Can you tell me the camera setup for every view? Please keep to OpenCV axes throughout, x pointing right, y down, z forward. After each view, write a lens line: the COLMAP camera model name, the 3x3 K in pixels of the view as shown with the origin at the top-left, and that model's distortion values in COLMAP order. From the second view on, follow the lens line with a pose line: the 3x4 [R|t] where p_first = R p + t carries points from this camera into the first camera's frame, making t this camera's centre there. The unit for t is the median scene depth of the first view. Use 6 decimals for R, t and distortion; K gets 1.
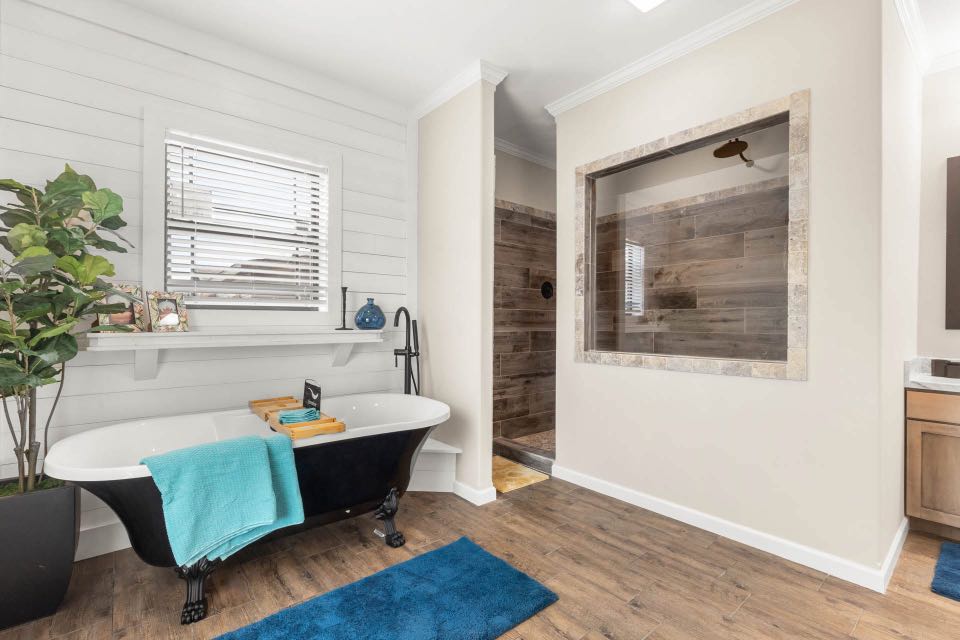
lens RADIAL K [[438.0, 0, 481.5], [0, 438.0, 329.4], [0, 0, 1]] dist [-0.000048, 0.000020]
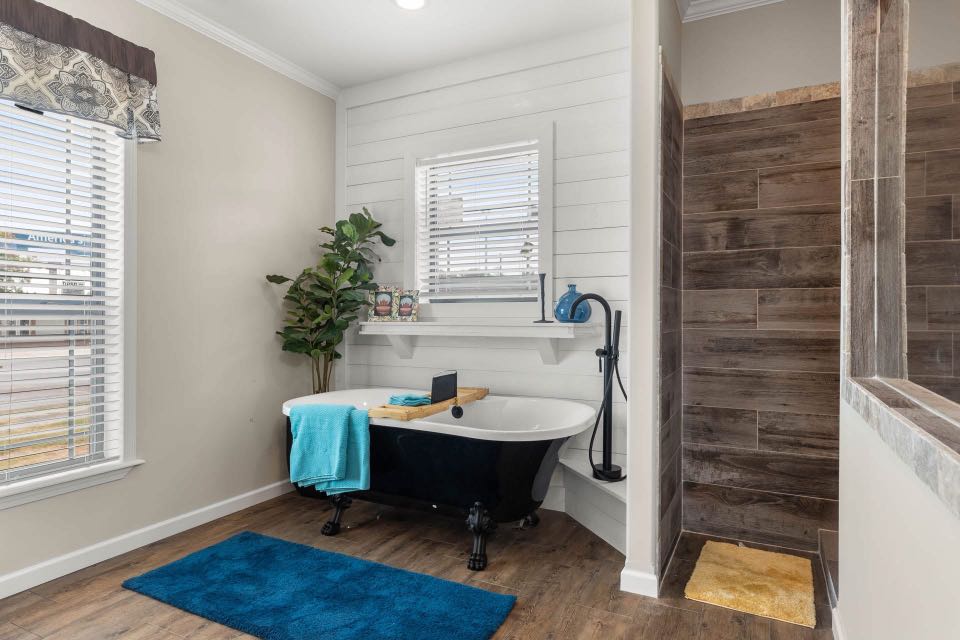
lens RADIAL K [[555.8, 0, 480.0], [0, 555.8, 320.0], [0, 0, 1]] dist [0.005756, 0.000406]
pose [[0.387000, 0.007328, -0.922050, 0.784832], [-0.014052, 0.999899, 0.002049, -0.005450], [0.921973, 0.012164, 0.387064, 0.539837]]
